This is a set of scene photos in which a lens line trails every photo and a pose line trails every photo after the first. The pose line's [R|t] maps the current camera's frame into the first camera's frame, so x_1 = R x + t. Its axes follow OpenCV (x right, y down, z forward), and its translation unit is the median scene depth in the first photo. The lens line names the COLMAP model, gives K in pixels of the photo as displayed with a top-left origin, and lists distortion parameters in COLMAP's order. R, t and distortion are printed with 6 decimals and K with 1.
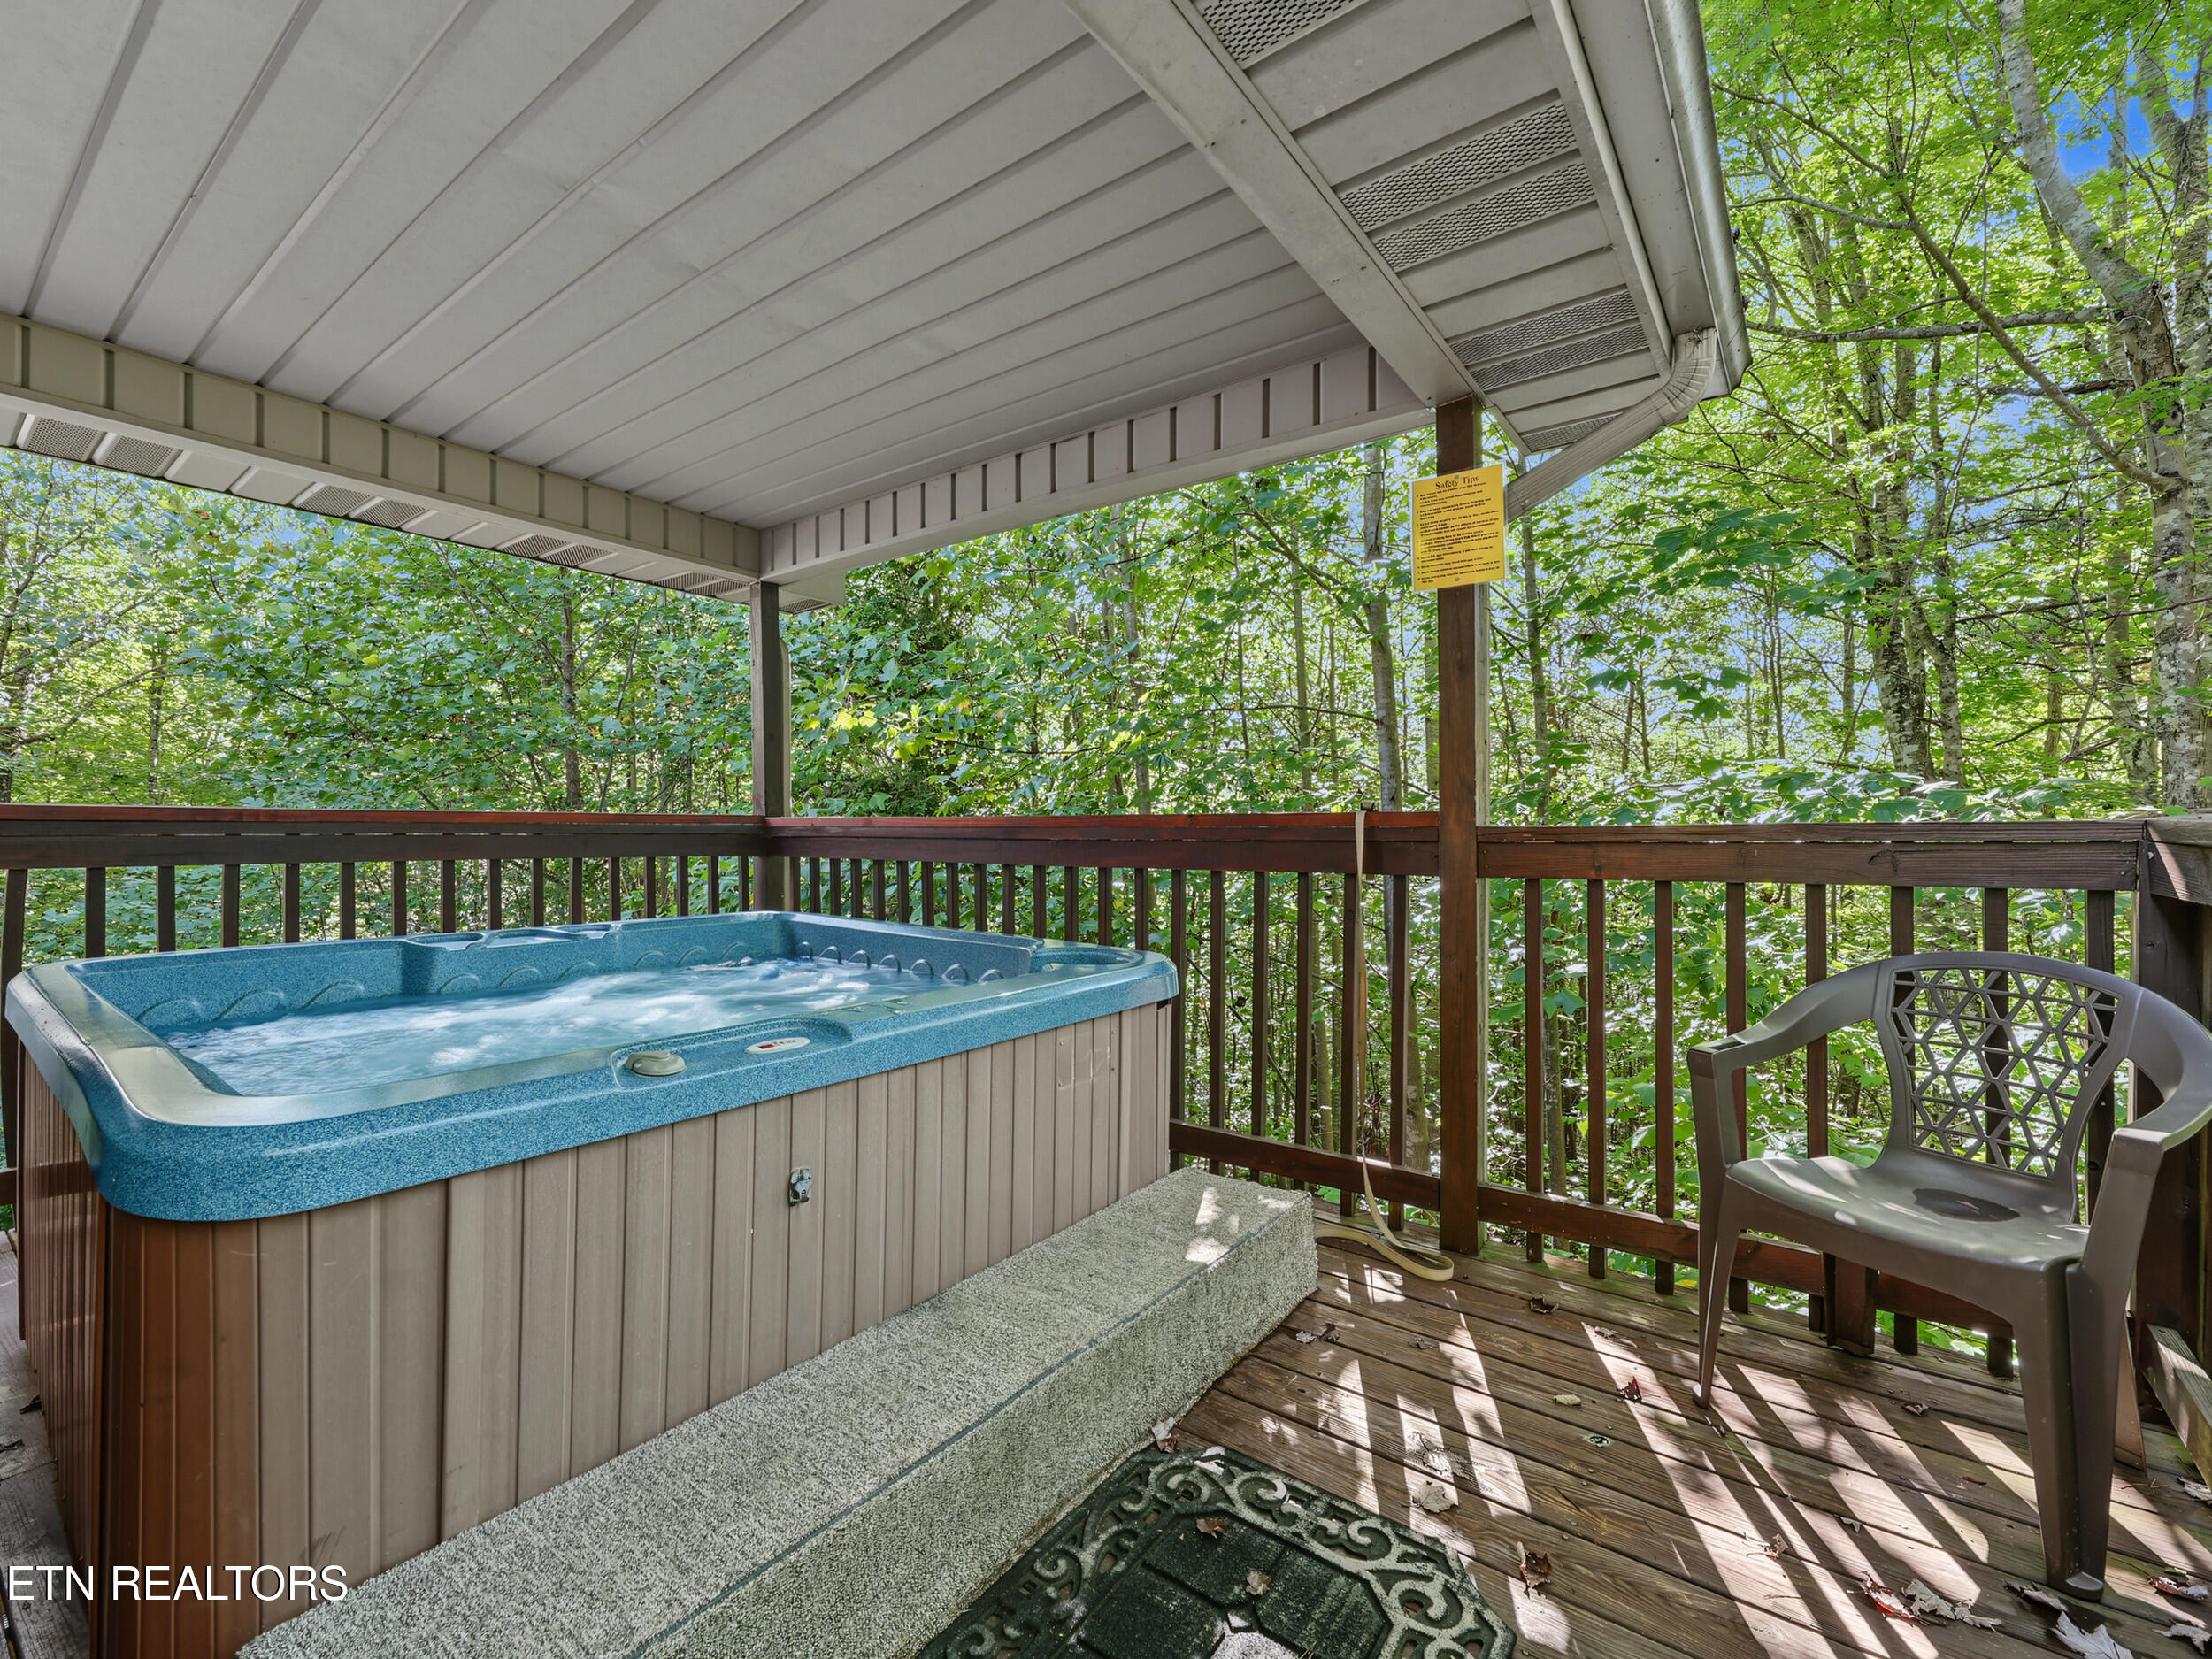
lens RADIAL K [[1005.0, 0, 1154.1], [0, 1005.0, 829.3], [0, 0, 1]] dist [-0.001745, -0.000915]
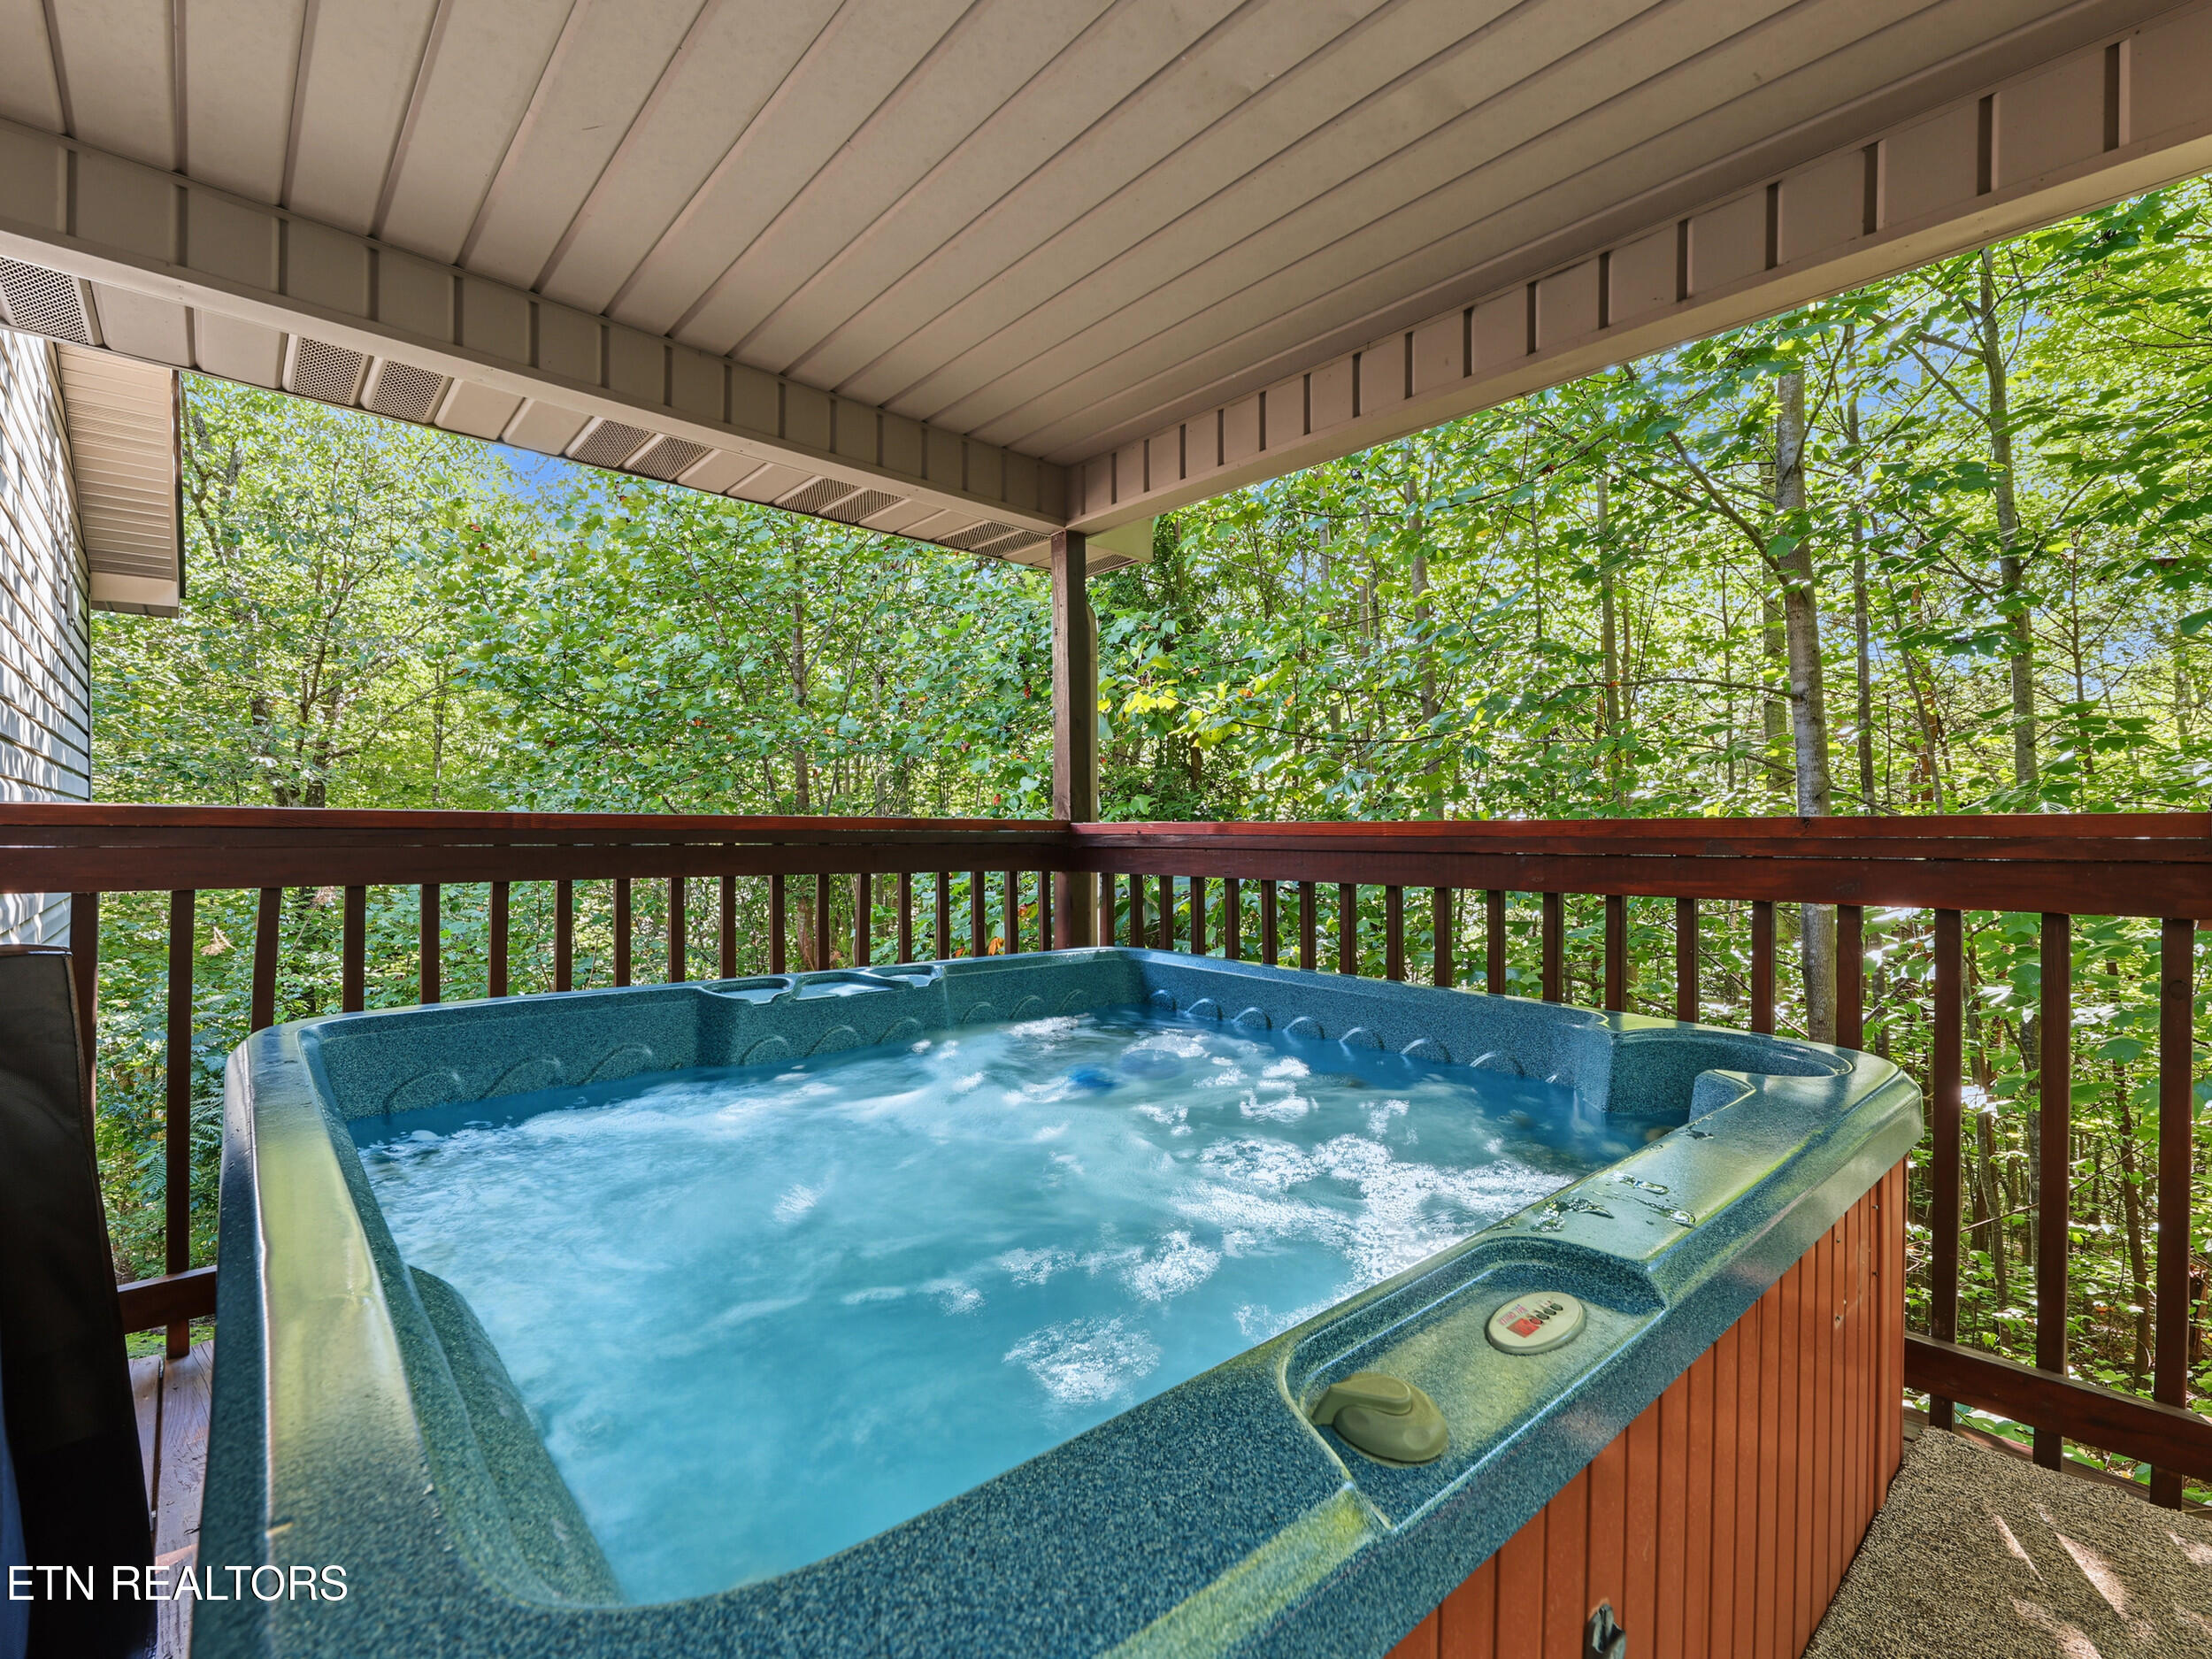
lens RADIAL K [[1005.0, 0, 1104.7], [0, 1005.0, 831.5], [0, 0, 1]] dist [-0.001745, -0.000915]
pose [[0.980103, 0.000675, -0.198490, -0.118372], [-0.001181, 0.999996, -0.002432, -0.002235], [0.198488, 0.002618, 0.980100, 0.126507]]
